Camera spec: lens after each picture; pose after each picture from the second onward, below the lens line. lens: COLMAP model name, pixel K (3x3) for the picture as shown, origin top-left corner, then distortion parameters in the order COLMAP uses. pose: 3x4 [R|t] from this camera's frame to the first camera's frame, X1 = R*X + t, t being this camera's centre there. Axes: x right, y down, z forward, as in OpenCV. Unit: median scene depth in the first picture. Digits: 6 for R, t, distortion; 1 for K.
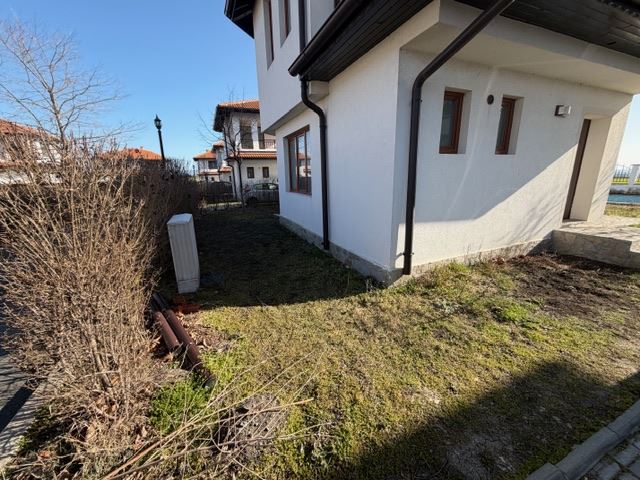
lens RADIAL K [[253.8, 0, 317.9], [0, 253.8, 239.4], [0, 0, 1]] dist [-0.000814, 0.000247]
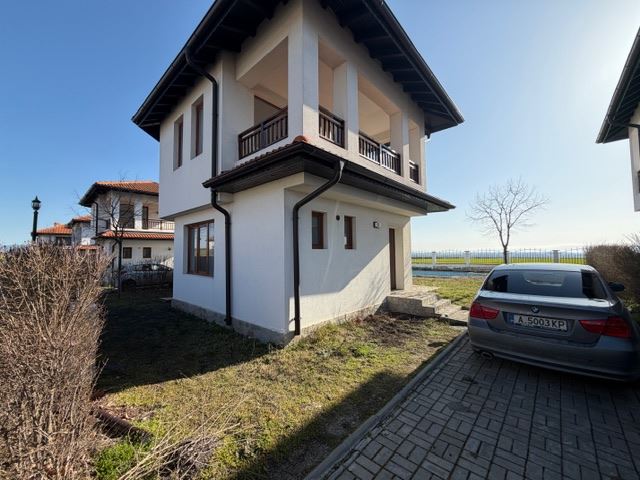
lens RADIAL K [[253.8, 0, 318.3], [0, 253.8, 240.6], [0, 0, 1]] dist [-0.000814, 0.000247]
pose [[0.909734, 0.034752, 0.413735, -0.121068], [0.090557, 0.955892, -0.279412, 0.045379], [-0.405196, 0.291657, 0.866460, -0.349265]]
